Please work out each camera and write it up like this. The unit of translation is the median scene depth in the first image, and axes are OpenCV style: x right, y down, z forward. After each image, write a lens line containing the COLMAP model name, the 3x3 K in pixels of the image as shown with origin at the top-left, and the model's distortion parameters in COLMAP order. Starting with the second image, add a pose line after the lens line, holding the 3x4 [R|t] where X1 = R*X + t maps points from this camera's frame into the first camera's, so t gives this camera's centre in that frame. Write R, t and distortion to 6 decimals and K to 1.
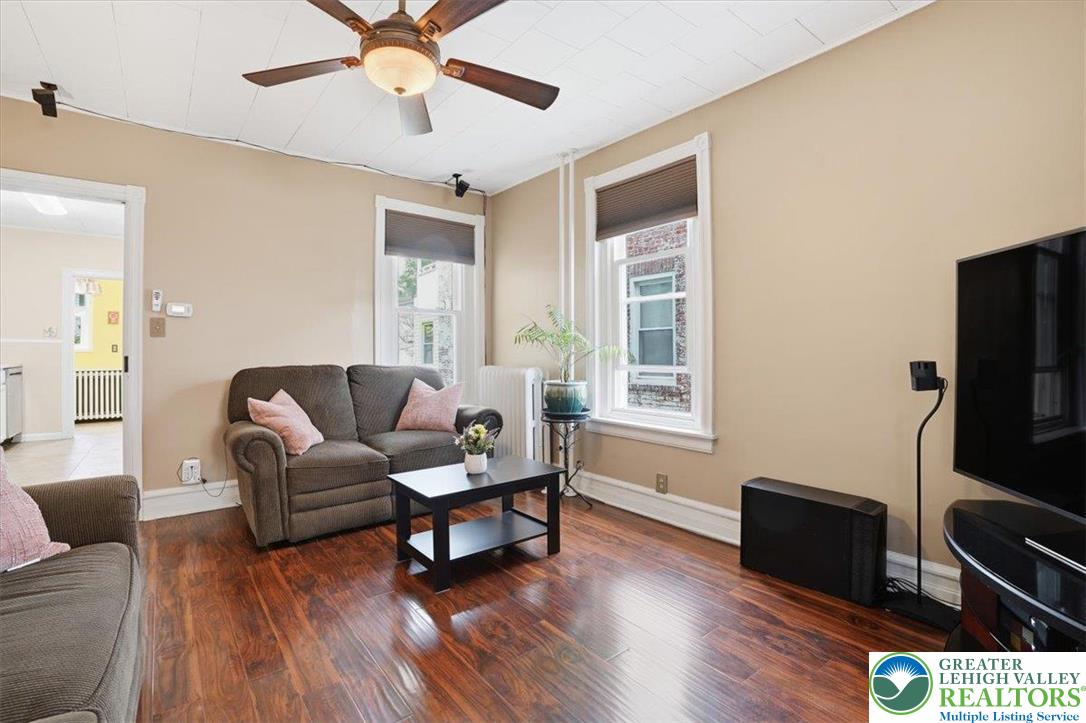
lens RADIAL K [[516.7, 0, 543.3], [0, 516.7, 355.3], [0, 0, 1]] dist [-0.039751, 0.012024]
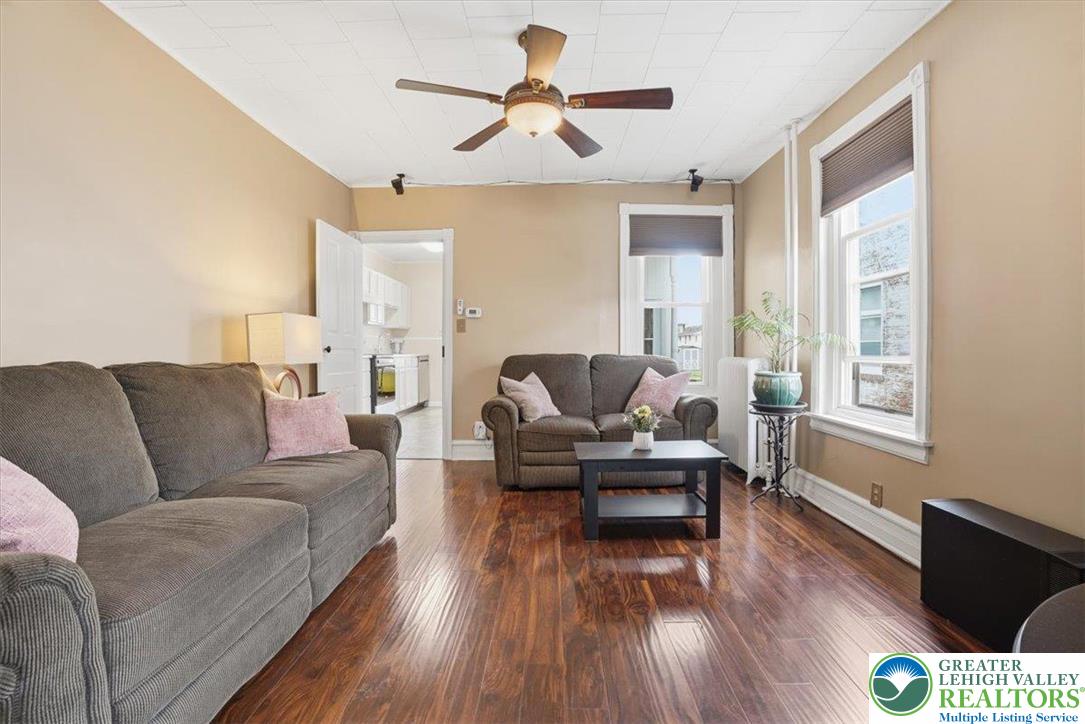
lens RADIAL K [[516.2, 0, 526.2], [0, 516.2, 360.5], [0, 0, 1]] dist [-0.039751, 0.012024]
pose [[0.773351, 0.014416, -0.633815, 0.298849], [-0.004486, 0.999841, 0.017266, 0.016033], [0.633963, -0.010509, 0.773292, -0.006137]]
